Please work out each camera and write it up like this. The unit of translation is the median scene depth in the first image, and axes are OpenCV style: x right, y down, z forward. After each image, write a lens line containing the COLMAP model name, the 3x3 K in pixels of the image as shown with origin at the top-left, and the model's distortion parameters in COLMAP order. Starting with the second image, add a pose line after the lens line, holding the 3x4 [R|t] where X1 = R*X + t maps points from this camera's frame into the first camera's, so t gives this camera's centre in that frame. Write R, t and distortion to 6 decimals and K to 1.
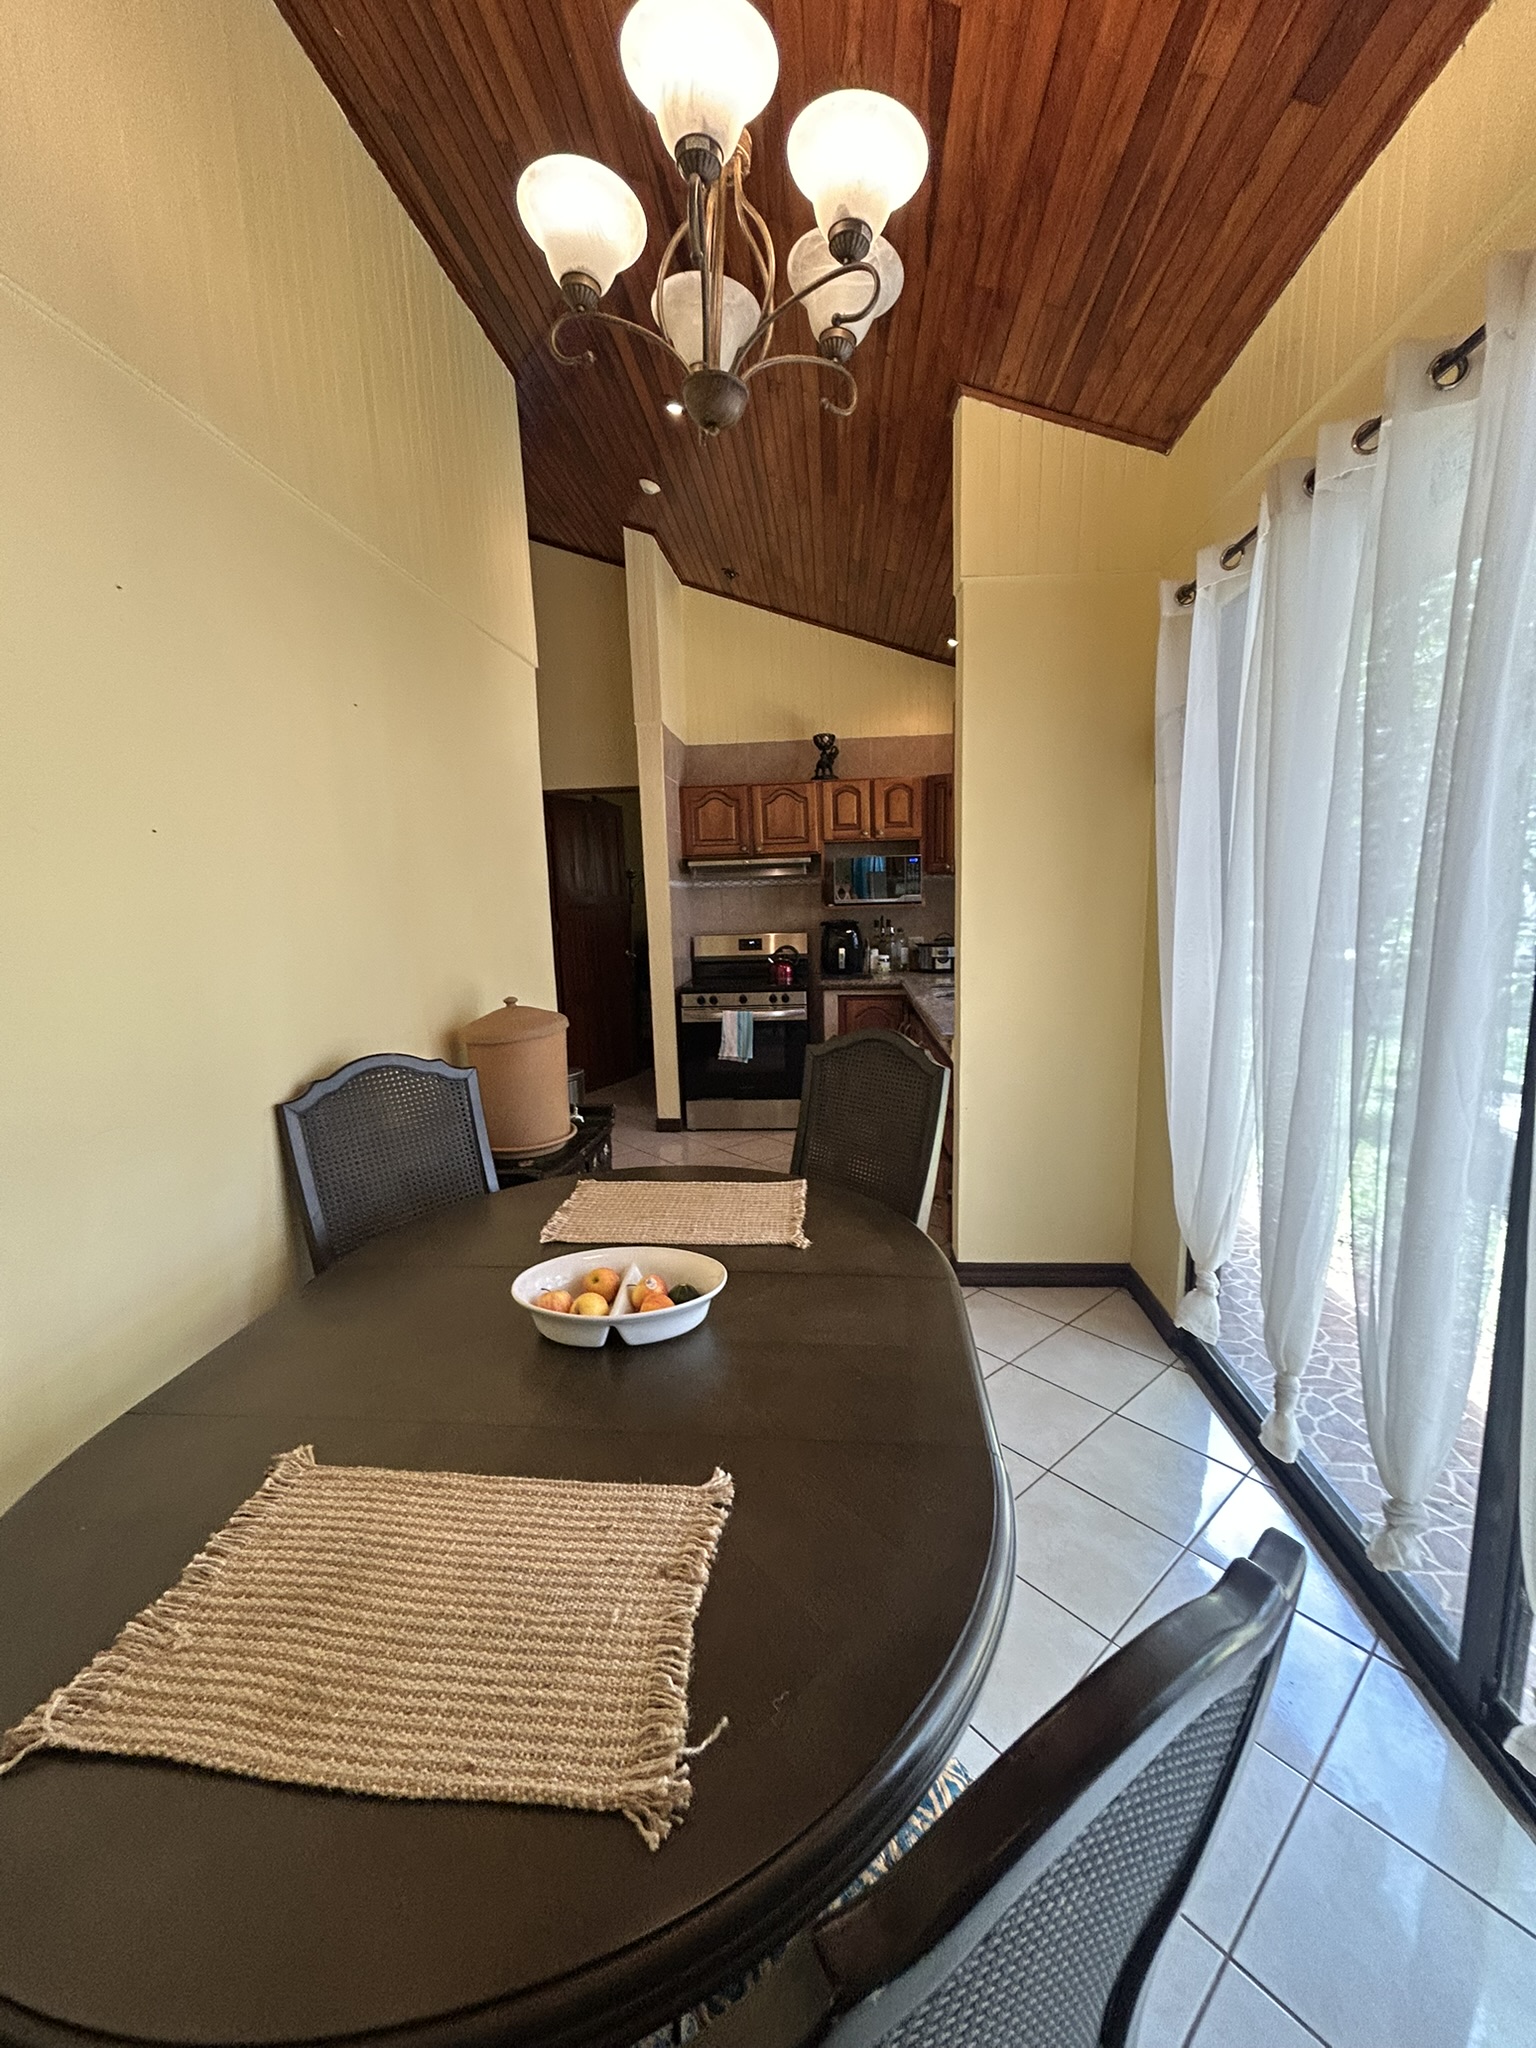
lens RADIAL K [[831.5, 0, 761.7], [0, 831.5, 1028.1], [0, 0, 1]] dist [-0.004592, 0.000331]
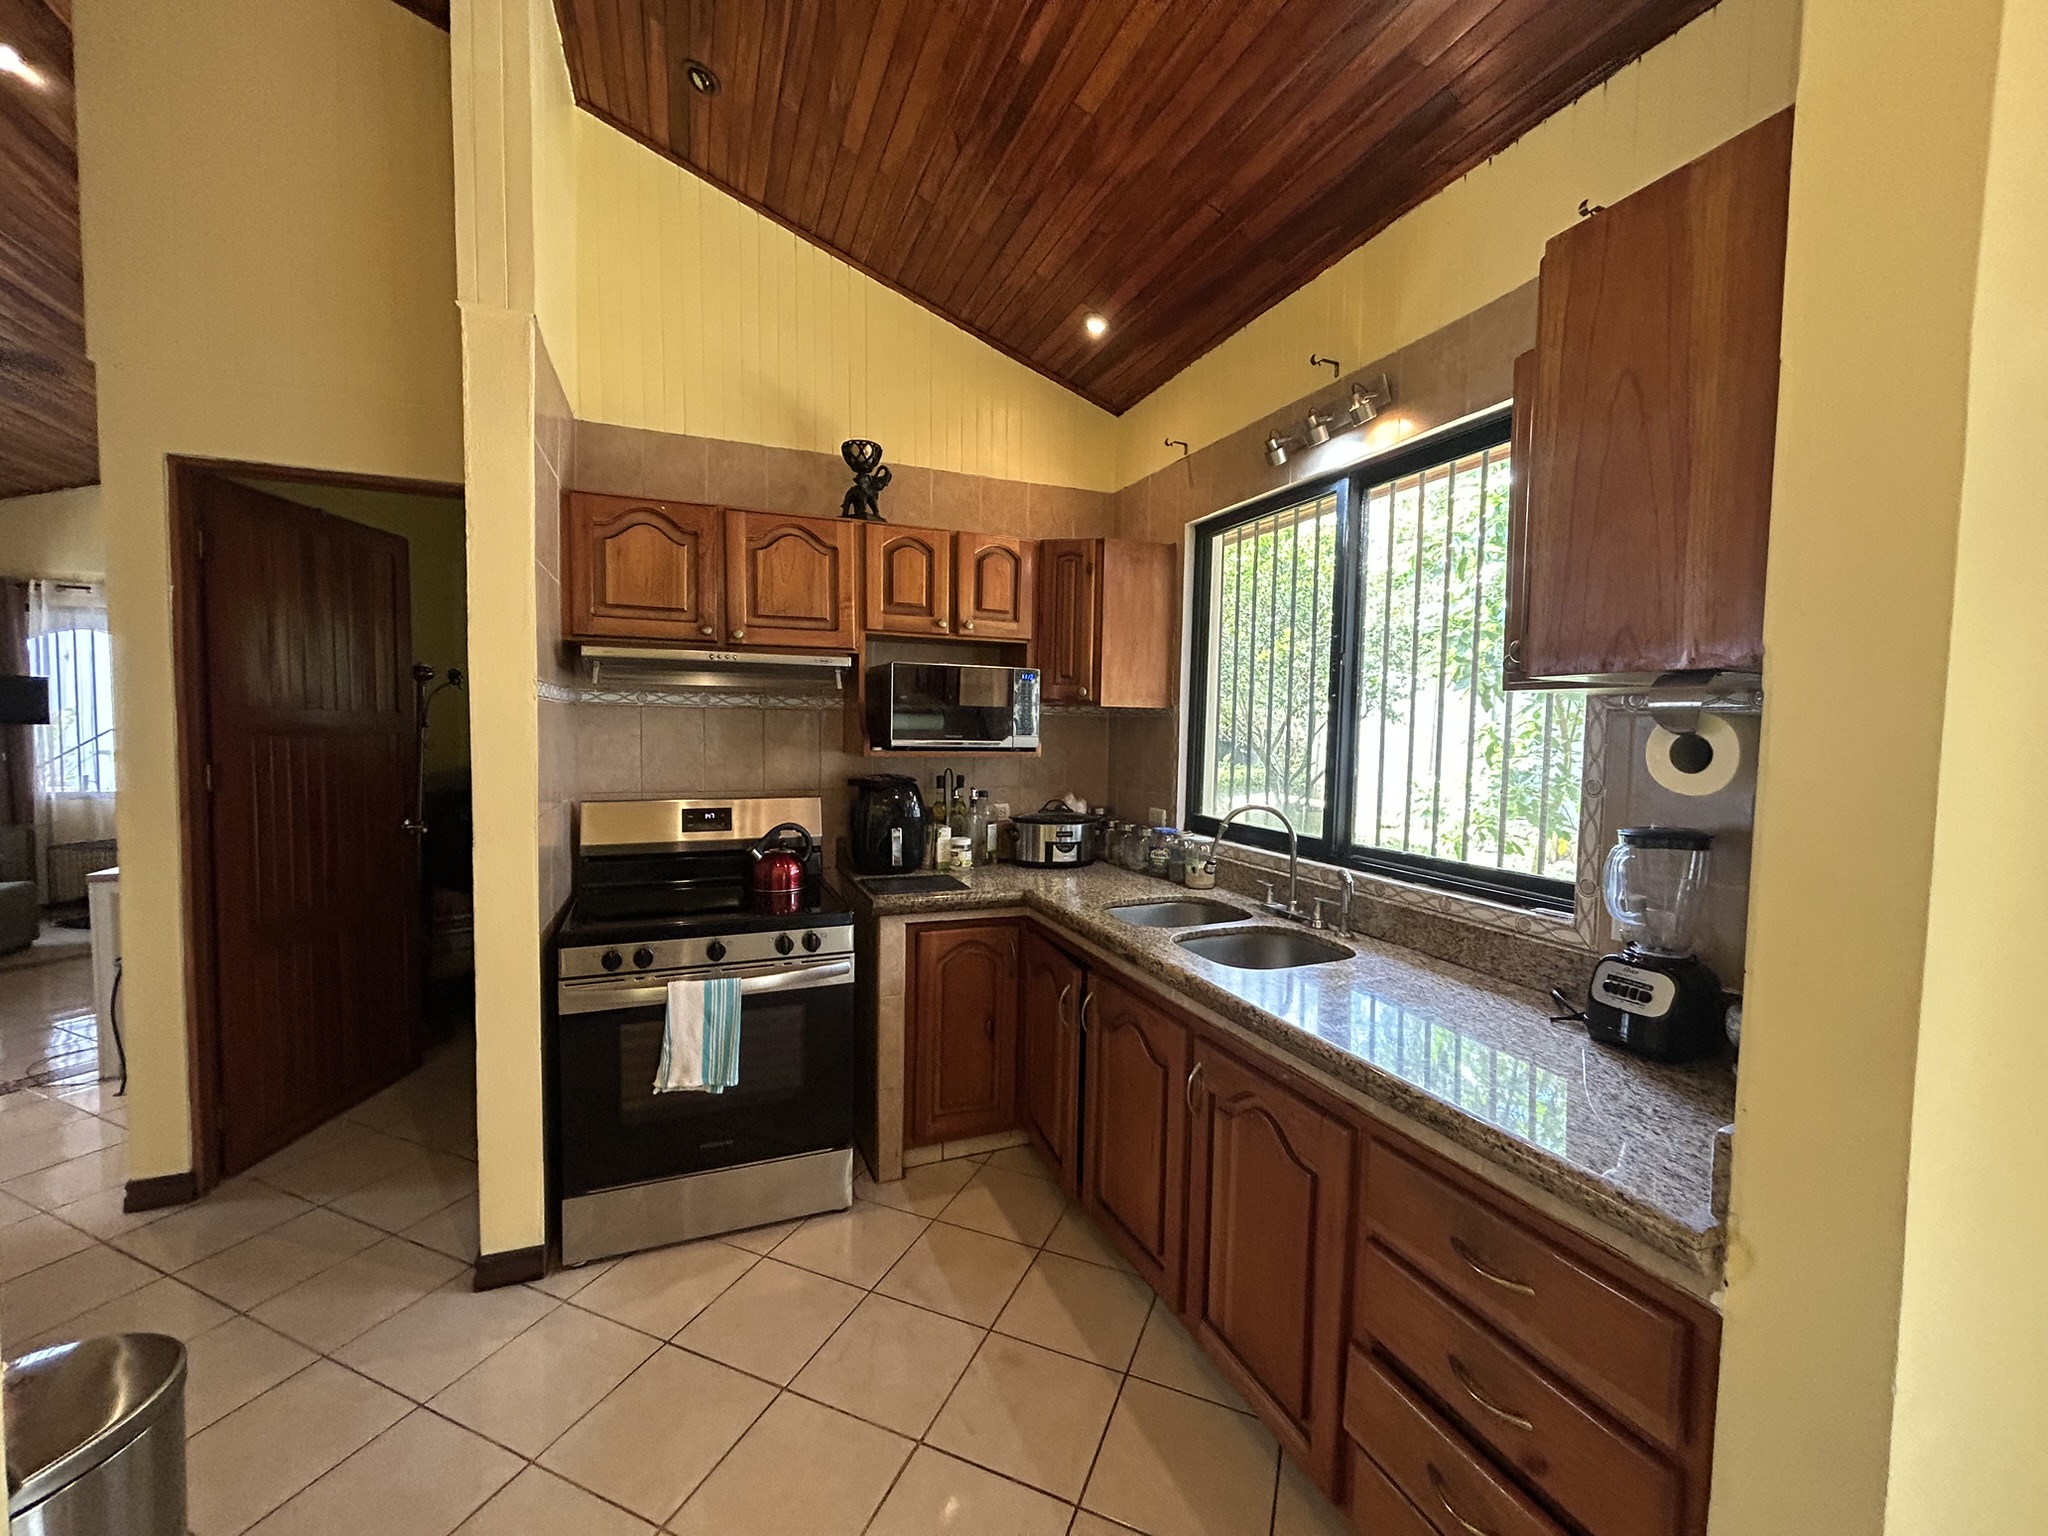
lens RADIAL K [[831.5, 0, 1031.6], [0, 831.5, 758.8], [0, 0, 1]] dist [-0.004592, 0.000331]
pose [[0.882435, 0.024766, 0.469783, -0.082625], [0.026910, 0.994321, -0.102966, -0.084188], [-0.469665, 0.103503, 0.876757, 0.486316]]
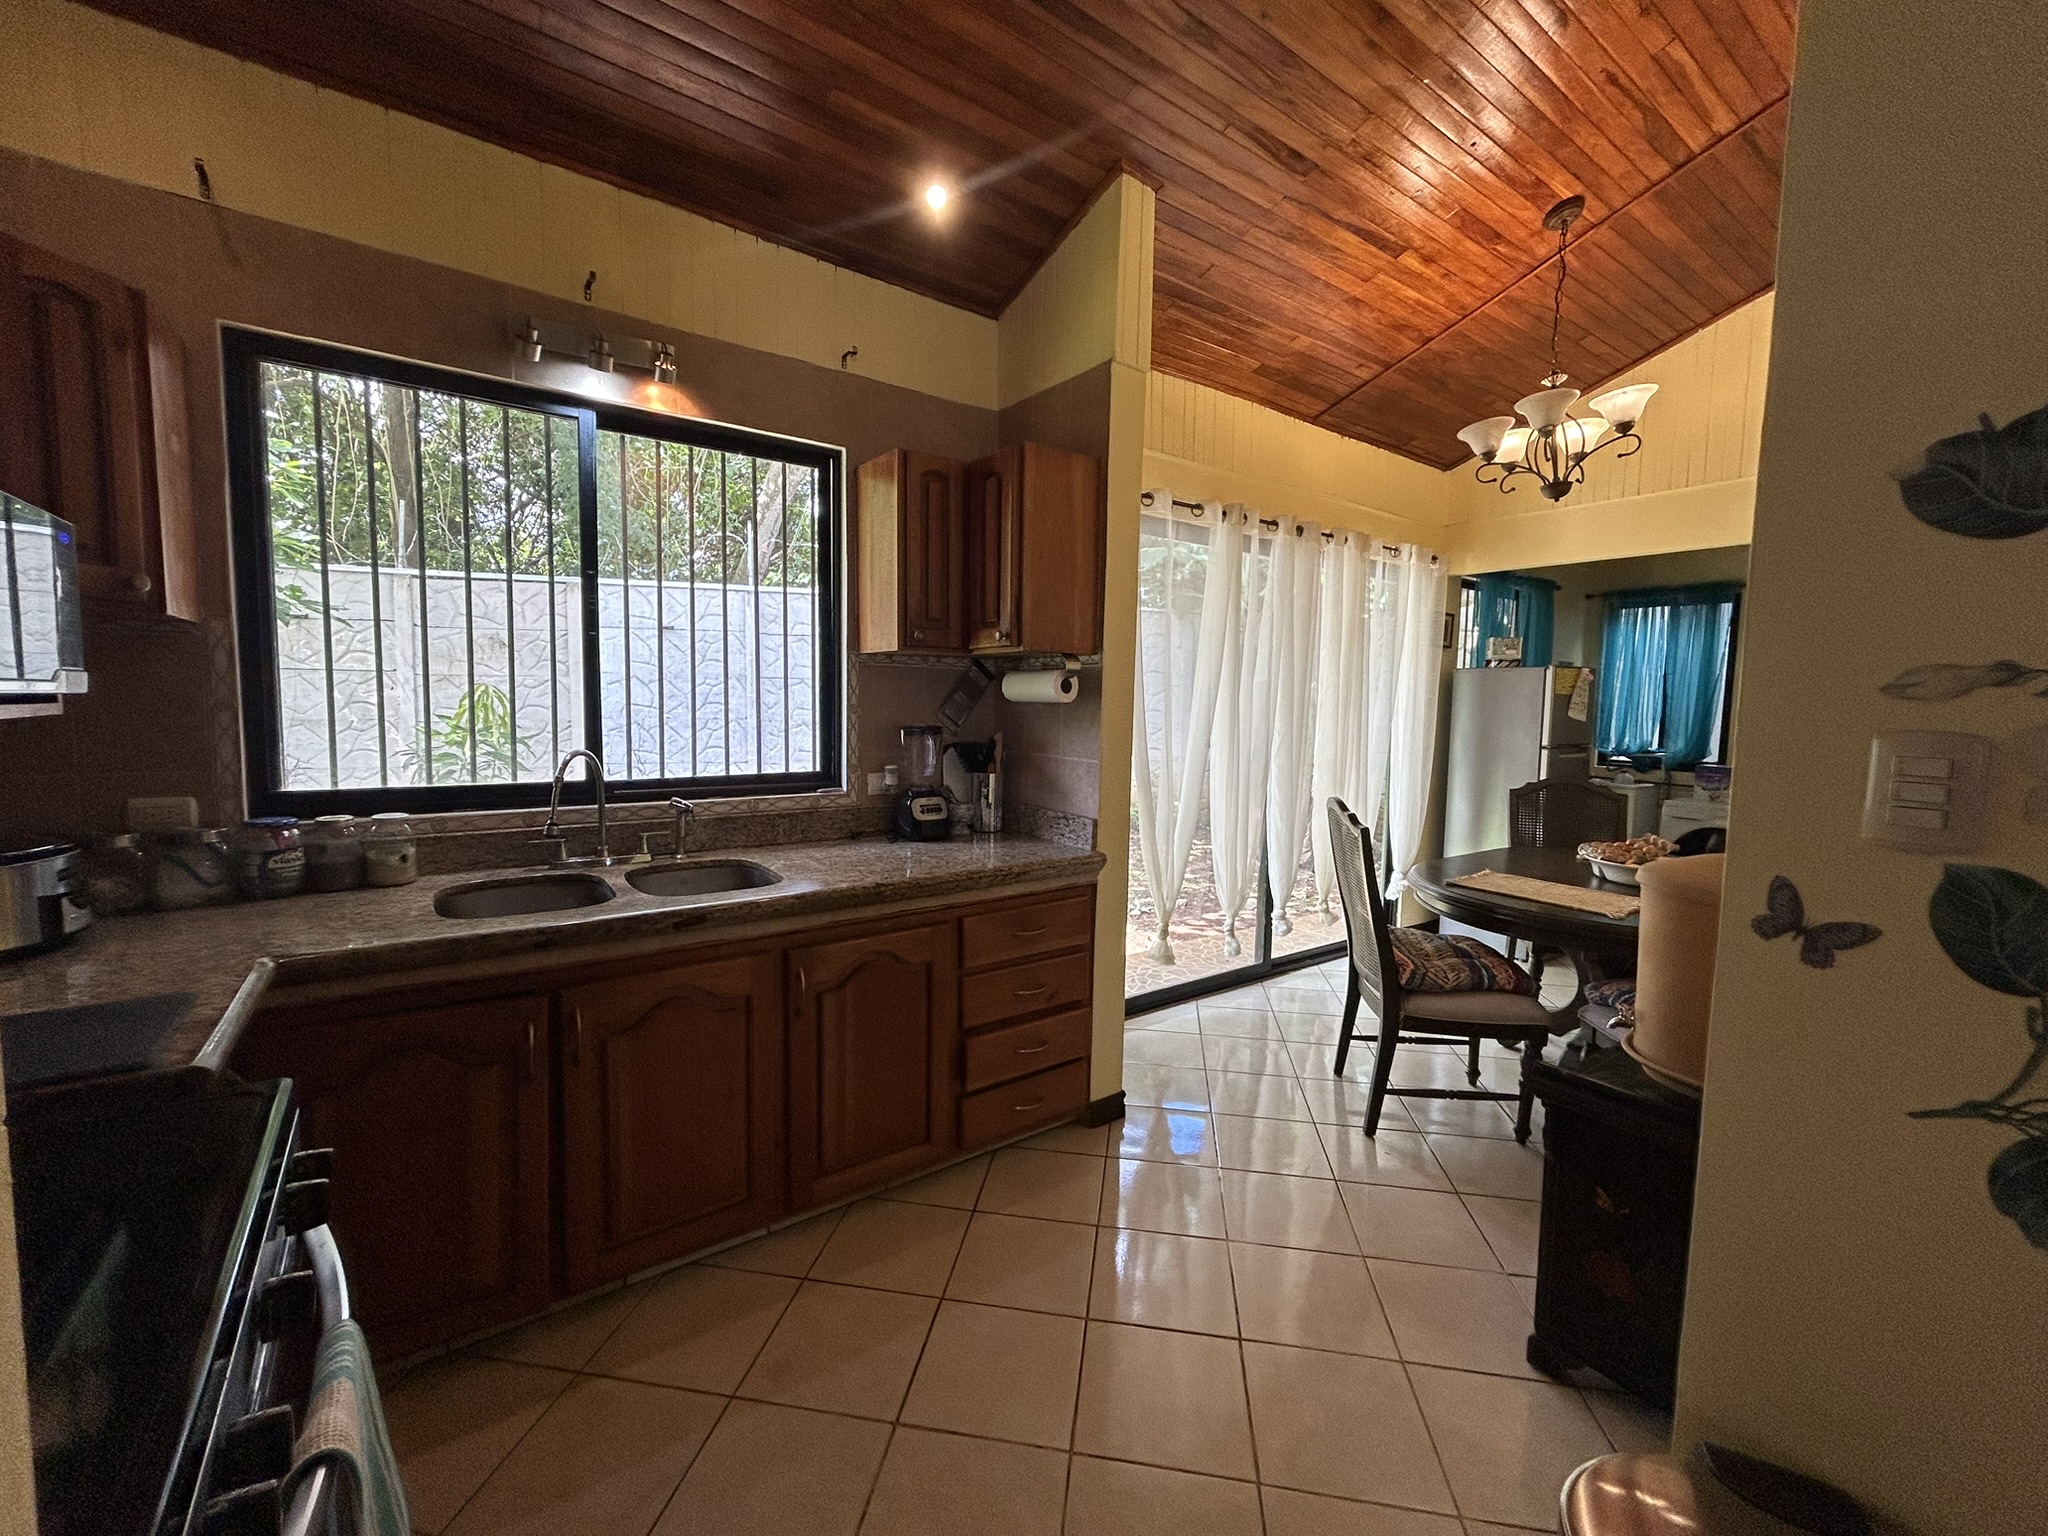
lens RADIAL K [[831.5, 0, 1033.5], [0, 831.5, 772.9], [0, 0, 1]] dist [-0.004592, 0.000331]
pose [[-0.658671, -0.040992, 0.751313, -0.210143], [0.122037, 0.979474, 0.160429, -0.128403], [-0.742468, 0.197358, -0.640149, 0.916064]]
